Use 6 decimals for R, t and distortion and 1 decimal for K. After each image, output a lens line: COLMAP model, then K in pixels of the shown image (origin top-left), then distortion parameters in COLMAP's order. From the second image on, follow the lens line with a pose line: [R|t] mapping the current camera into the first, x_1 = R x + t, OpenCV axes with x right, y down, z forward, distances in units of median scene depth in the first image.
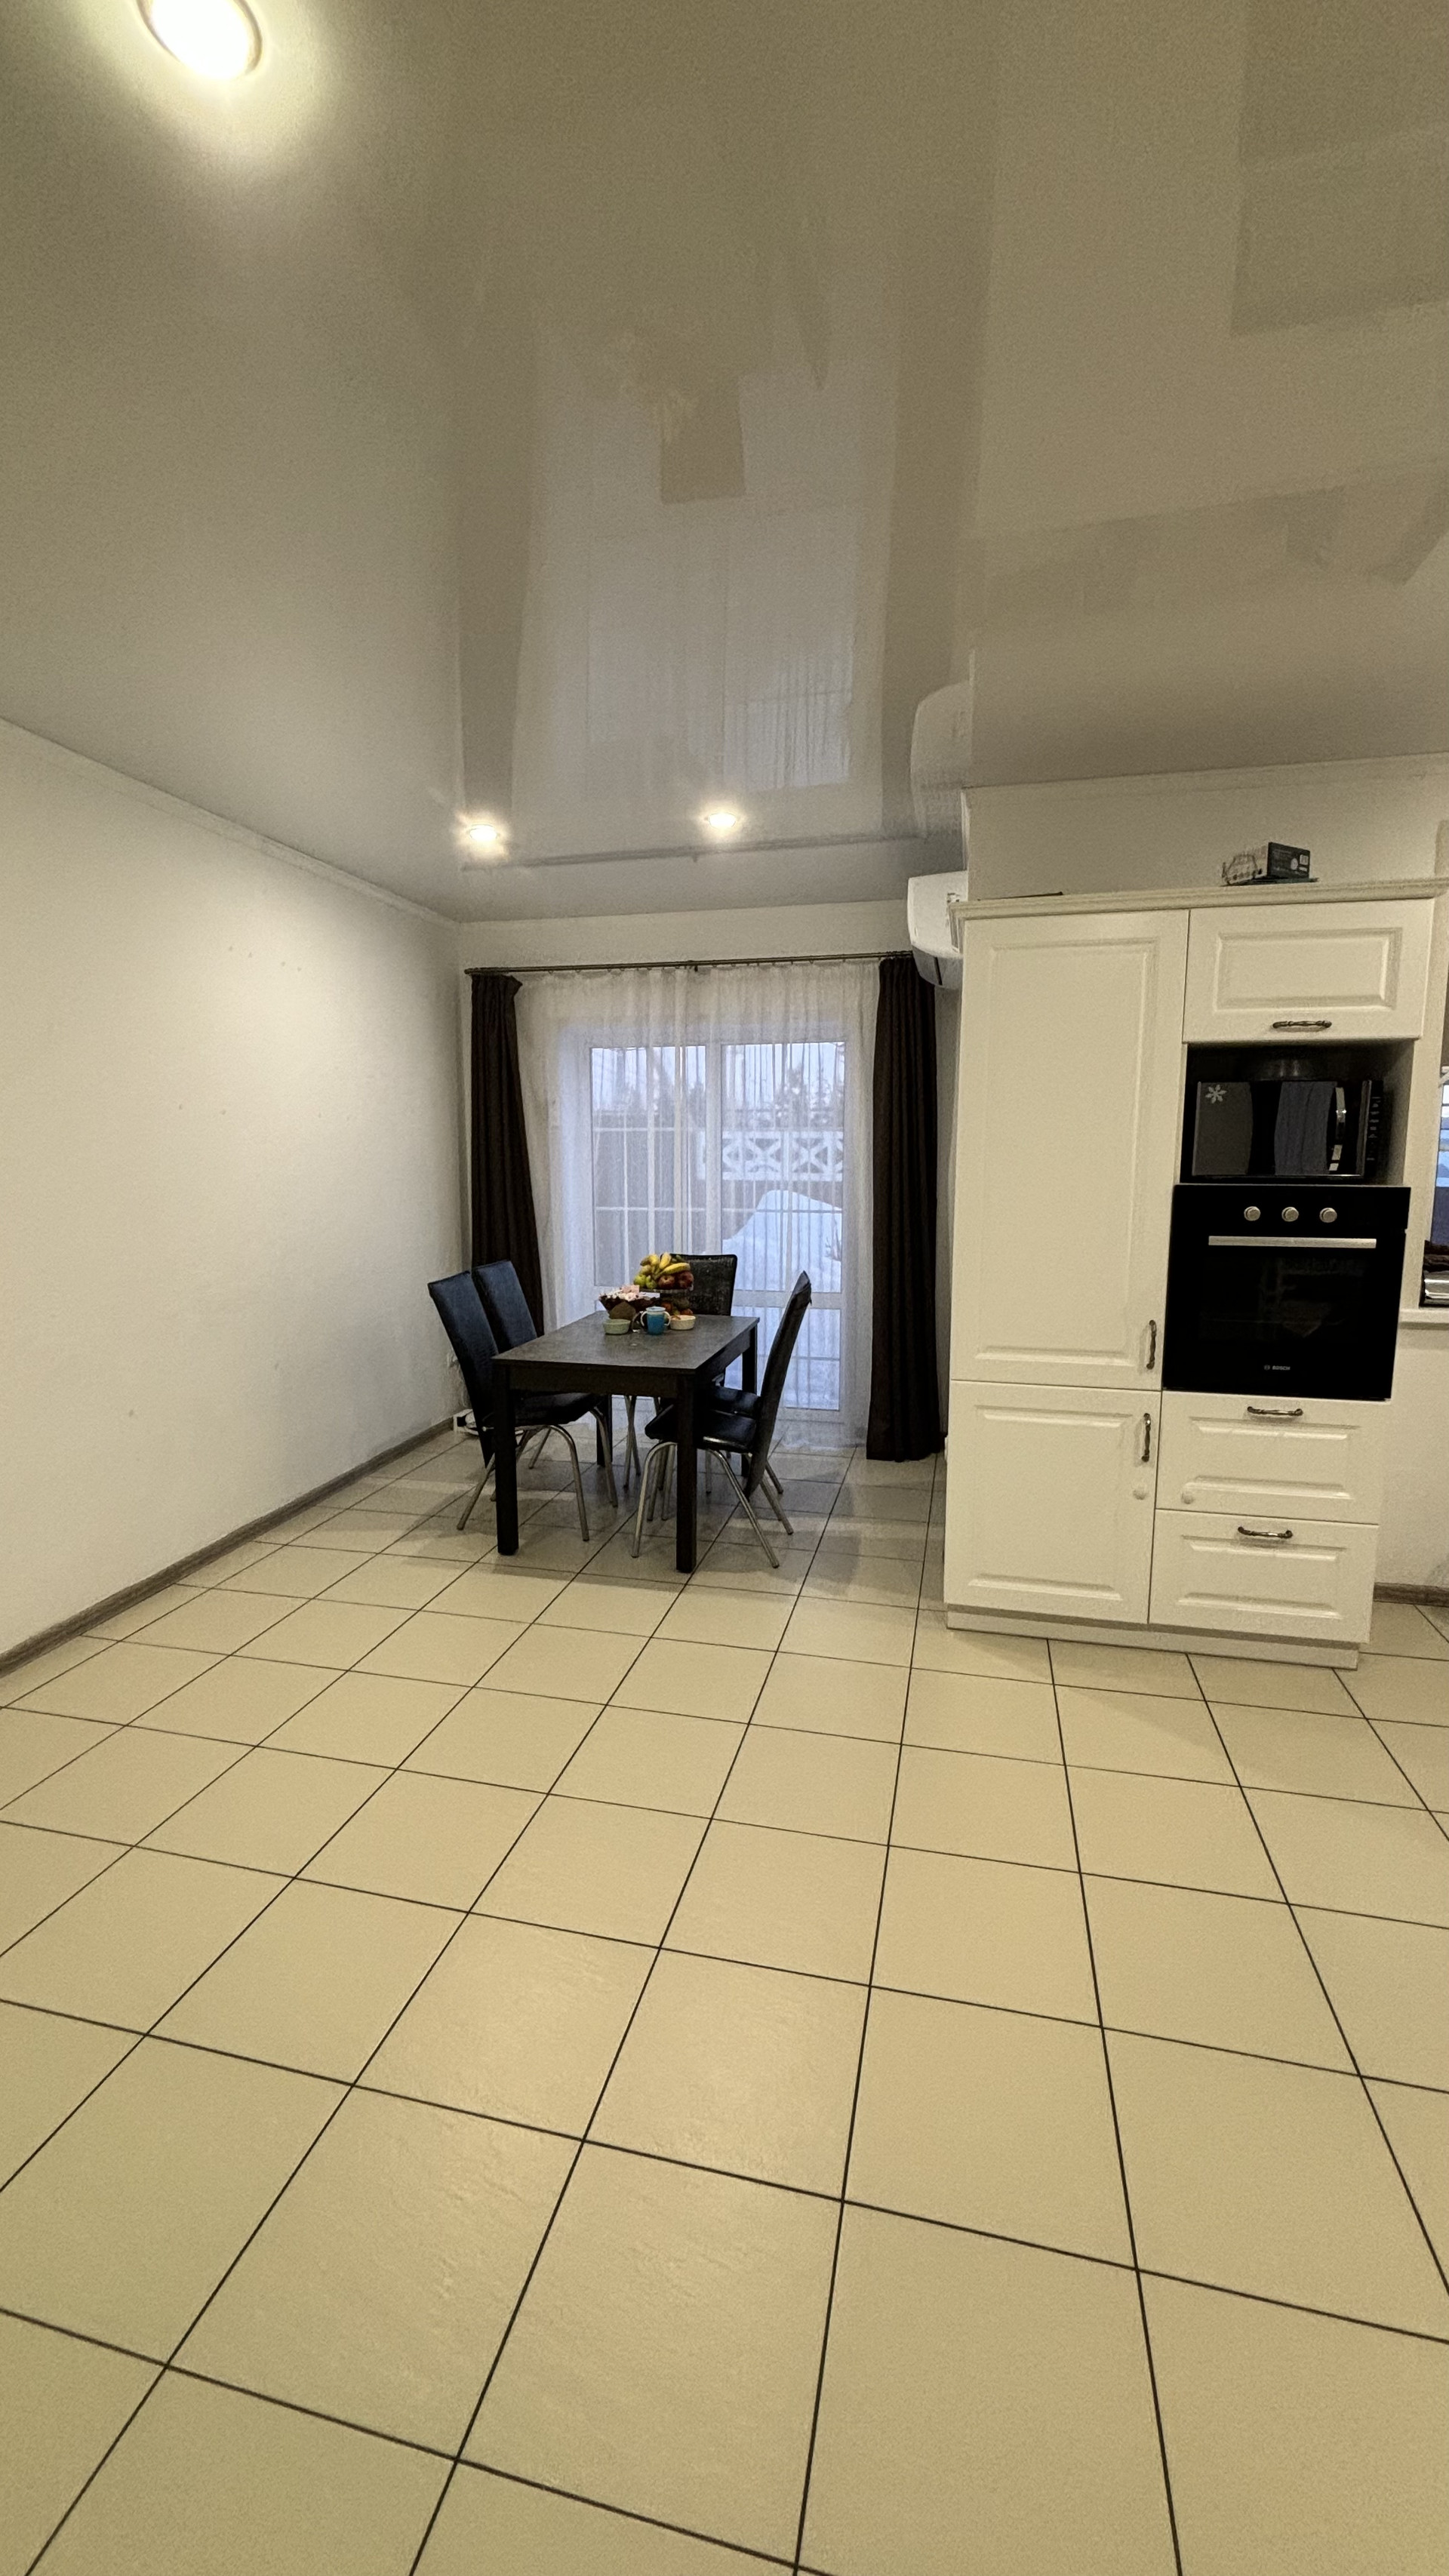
lens RADIAL K [[1034.7, 0, 725.5], [0, 1034.7, 1287.7], [0, 0, 1]] dist [-0.000909, -0.000111]
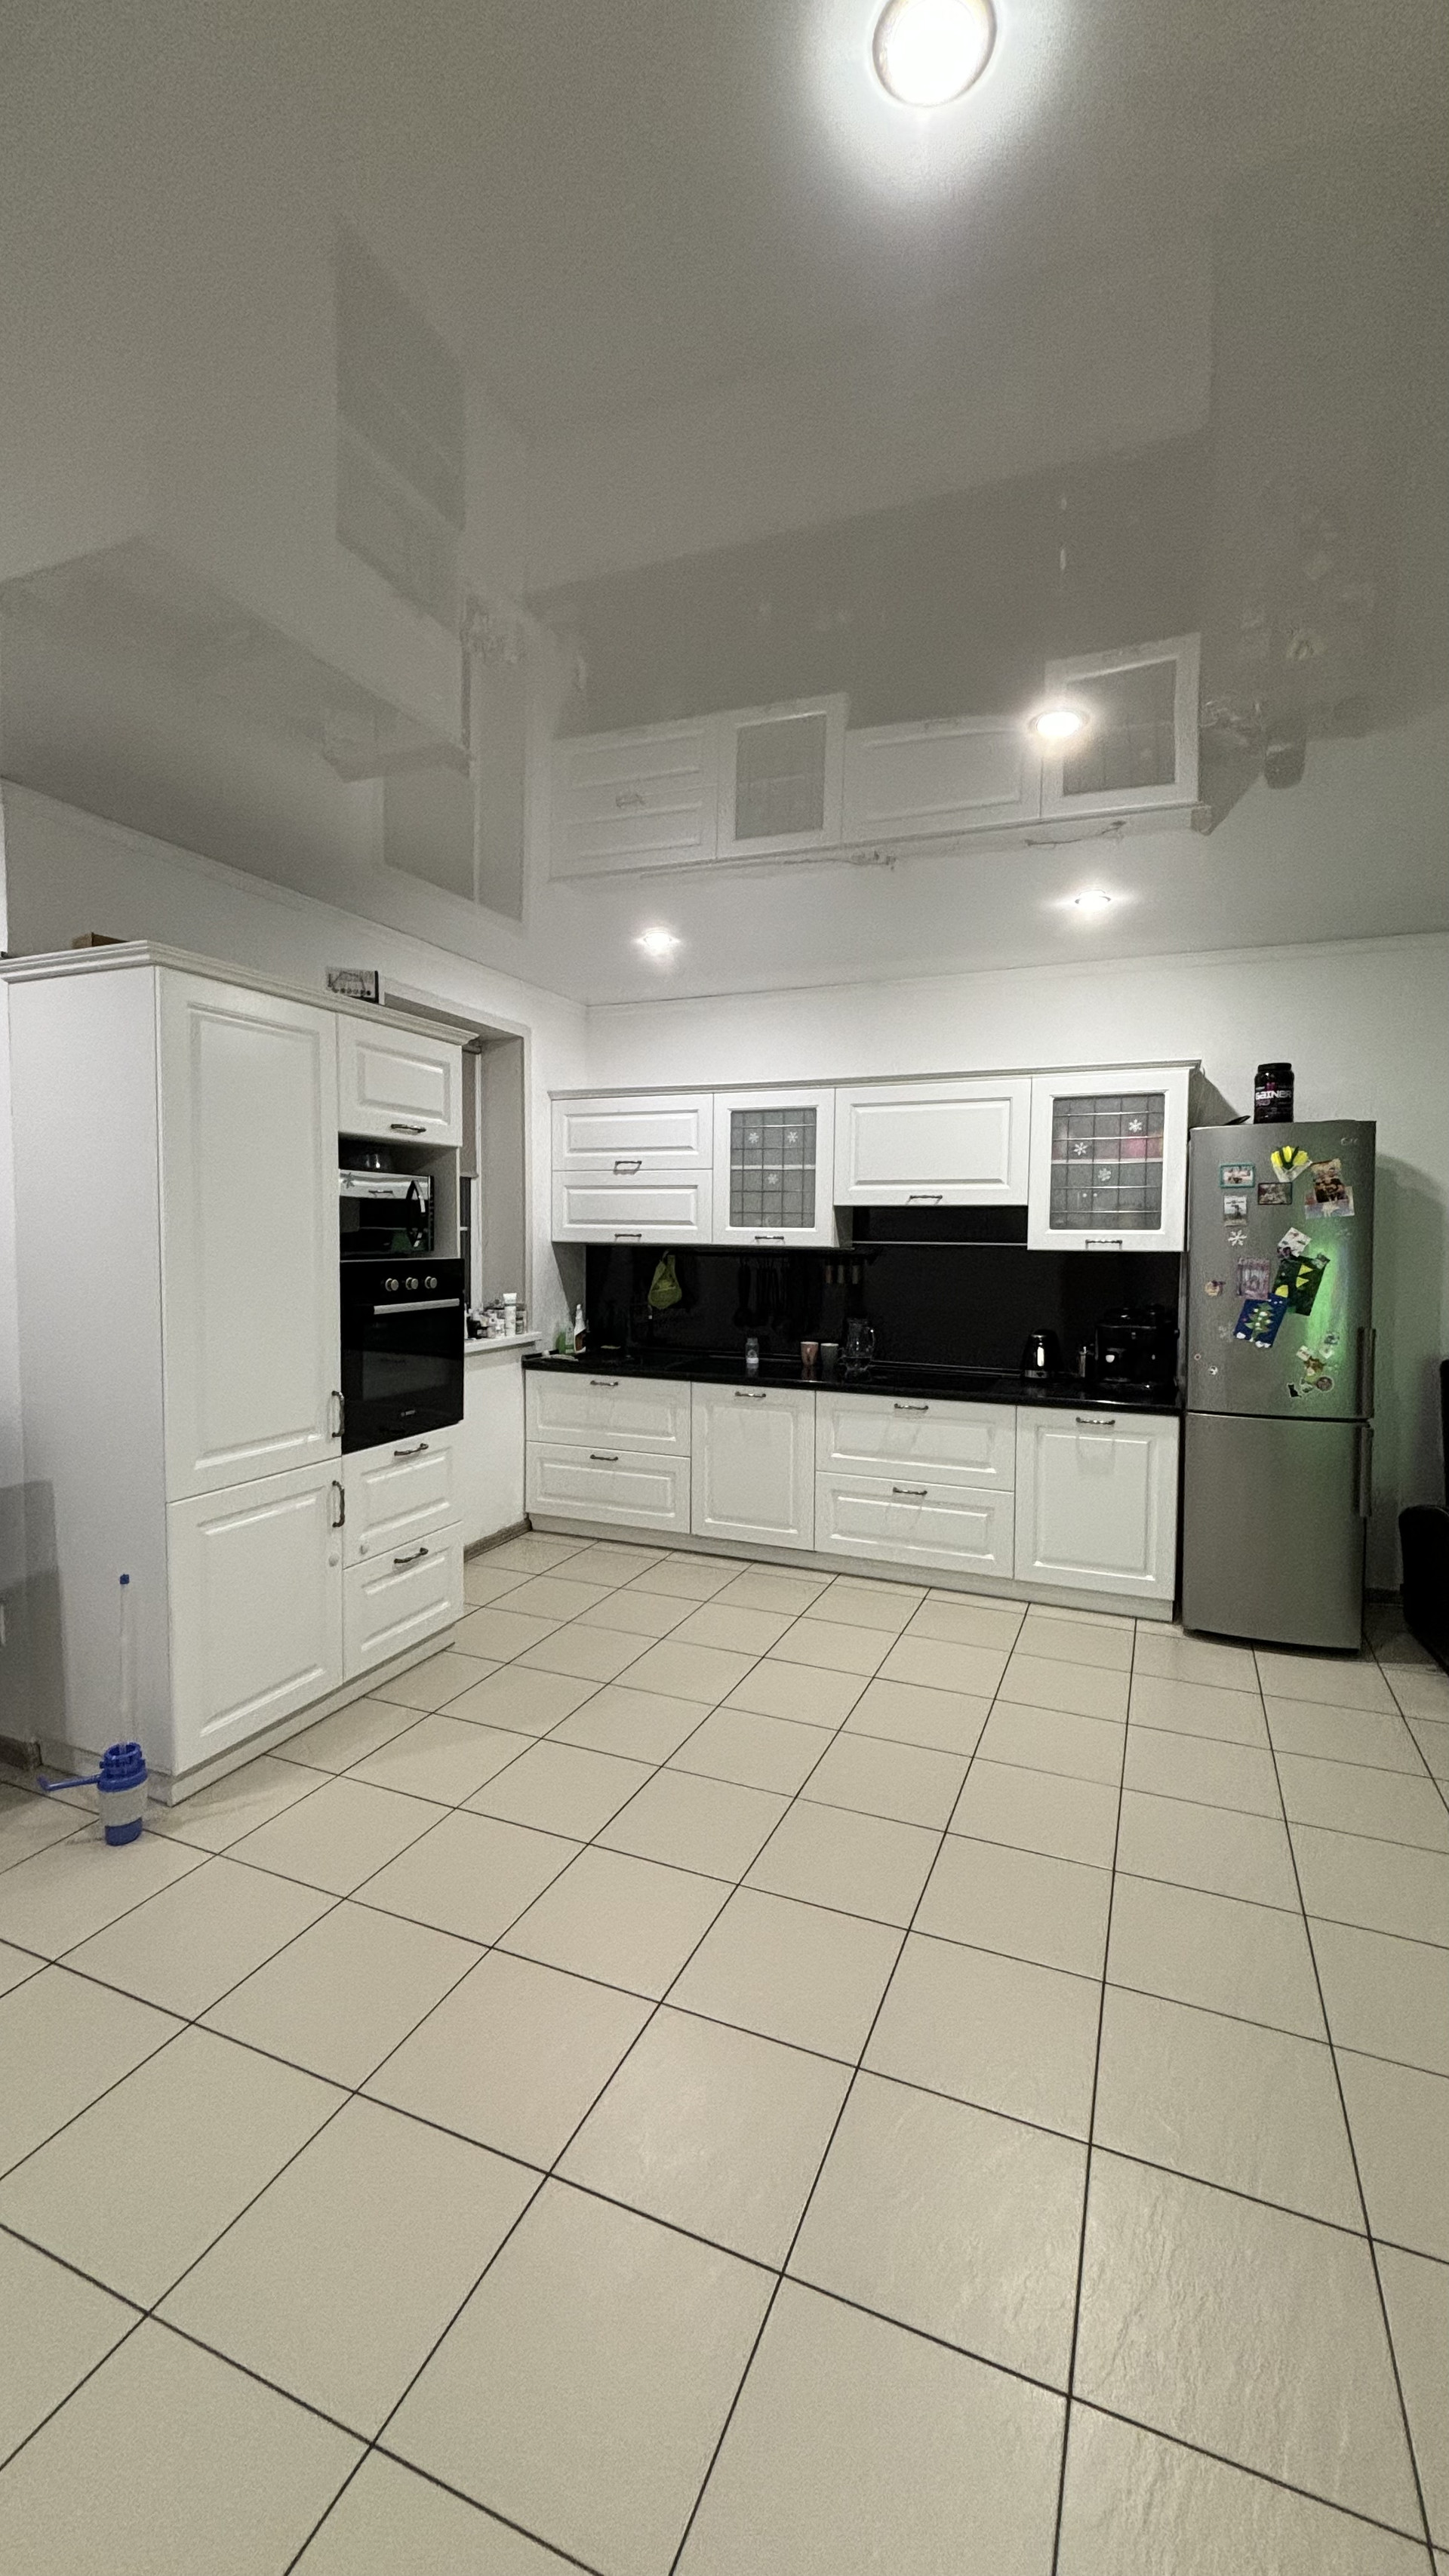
lens RADIAL K [[1034.7, 0, 730.5], [0, 1034.7, 1281.8], [0, 0, 1]] dist [-0.000909, -0.000111]
pose [[0.154480, -0.051254, 0.986665, -0.560003], [0.119983, 0.992235, 0.032758, -0.064776], [-0.980683, 0.113323, 0.159431, 0.426946]]
